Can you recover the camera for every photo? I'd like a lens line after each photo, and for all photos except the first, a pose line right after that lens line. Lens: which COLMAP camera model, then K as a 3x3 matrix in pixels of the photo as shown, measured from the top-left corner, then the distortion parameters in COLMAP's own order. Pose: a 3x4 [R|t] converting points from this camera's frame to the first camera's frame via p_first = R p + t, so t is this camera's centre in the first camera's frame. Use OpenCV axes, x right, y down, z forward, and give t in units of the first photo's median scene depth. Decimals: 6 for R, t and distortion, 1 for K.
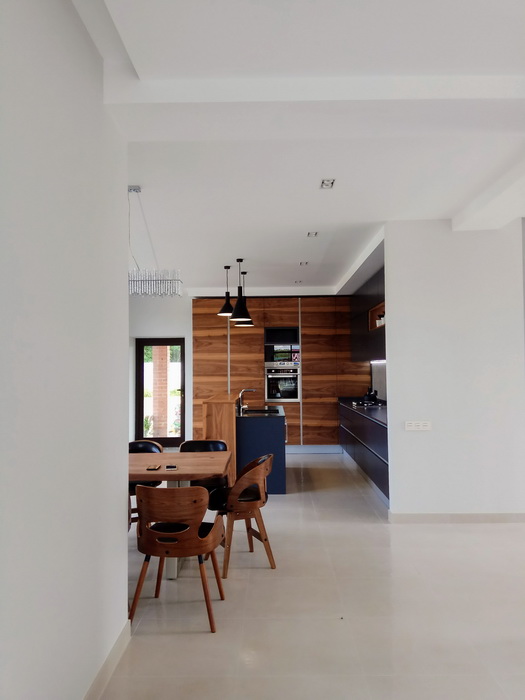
lens RADIAL K [[544.5, 0, 257.0], [0, 544.5, 344.2], [0, 0, 1]] dist [0.104240, -0.147542]
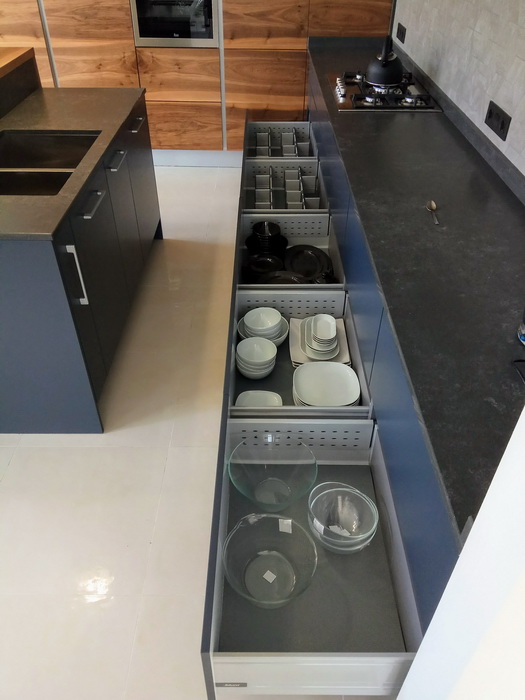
lens RADIAL K [[544.5, 0, 265.7], [0, 544.5, 341.1], [0, 0, 1]] dist [0.104240, -0.147542]
pose [[0.999295, -0.001682, 0.037508, 0.098091], [-0.023295, 0.755681, 0.654526, -0.003463], [-0.029445, -0.654938, 0.755109, 0.526987]]
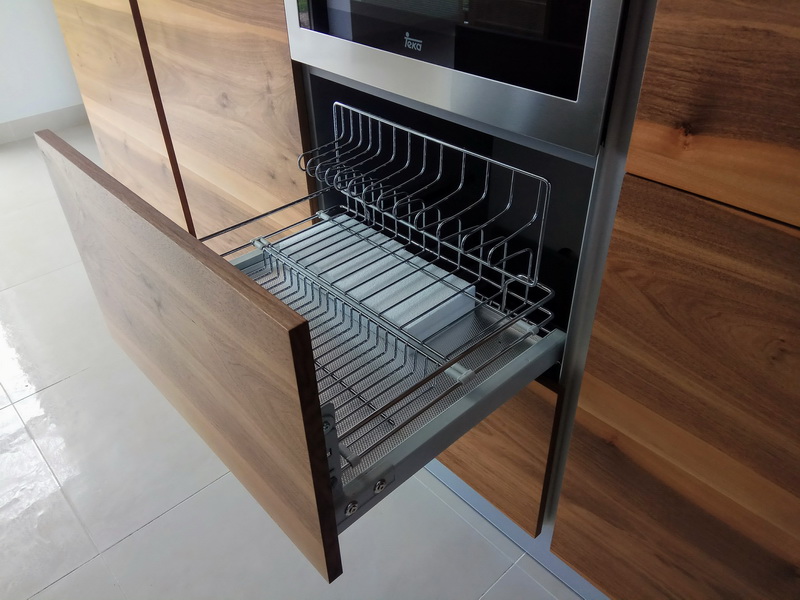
lens RADIAL K [[622.3, 0, 402.1], [0, 622.3, 298.0], [0, 0, 1]] dist [0.104240, -0.147542]
pose [[0.701006, 0.409689, -0.583734, 0.113293], [0.041903, 0.793447, 0.607195, 0.071738], [0.711923, -0.450107, 0.539044, 0.930532]]
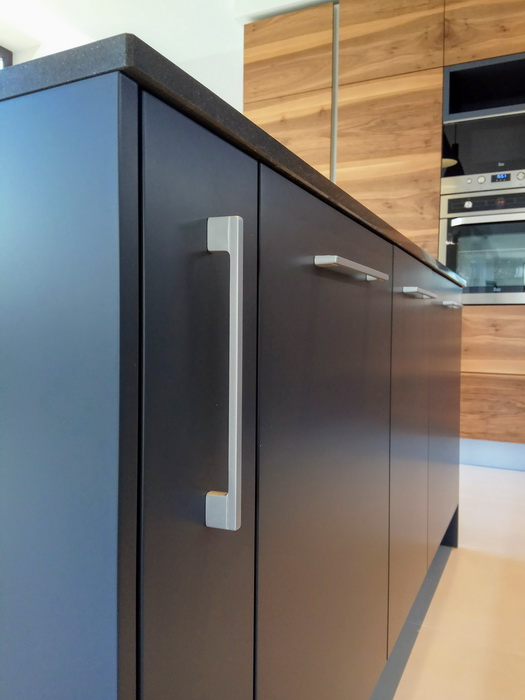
lens RADIAL K [[544.3, 0, 267.0], [0, 544.3, 347.3], [0, 0, 1]] dist [0.087284, -0.134819]
pose [[0.911049, 0.035867, -0.410735, 0.057119], [-0.006349, 0.997311, 0.073006, 0.108331], [0.412250, -0.063904, 0.908827, 0.660905]]
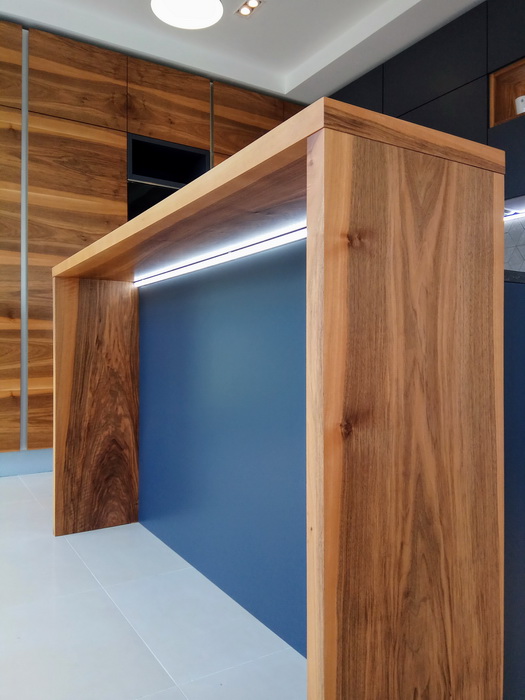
lens RADIAL K [[544.5, 0, 264.4], [0, 544.5, 350.7], [0, 0, 1]] dist [0.104240, -0.147542]
pose [[0.833639, 0.012006, 0.552179, -0.118364], [-0.036320, 0.998791, 0.033118, 0.104671], [-0.551114, -0.047663, 0.833068, 0.621885]]
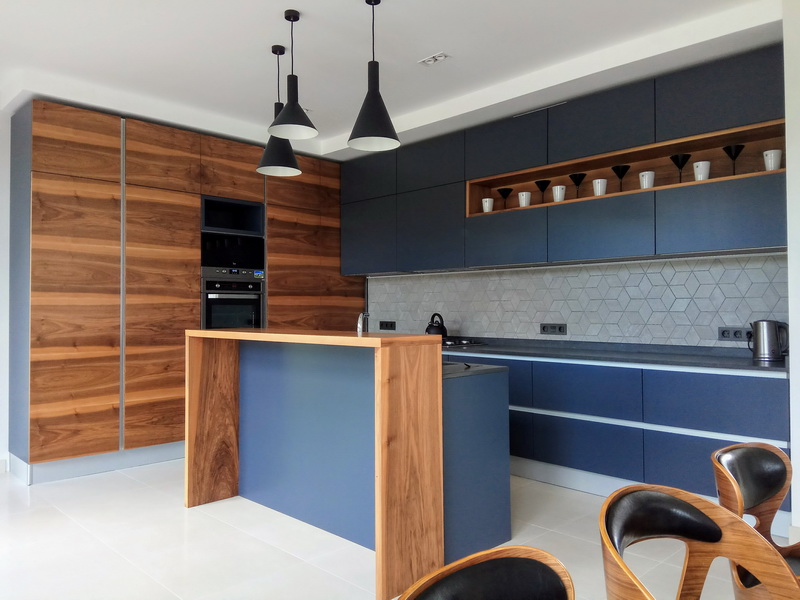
lens RADIAL K [[622.3, 0, 400.7], [0, 622.3, 300.0], [0, 0, 1]] dist [0.104240, -0.147542]
pose [[0.695494, 0.019197, 0.718276, -0.263490], [-0.036226, 0.999309, 0.008369, 0.051496], [-0.717618, -0.031841, 0.695708, 0.483584]]
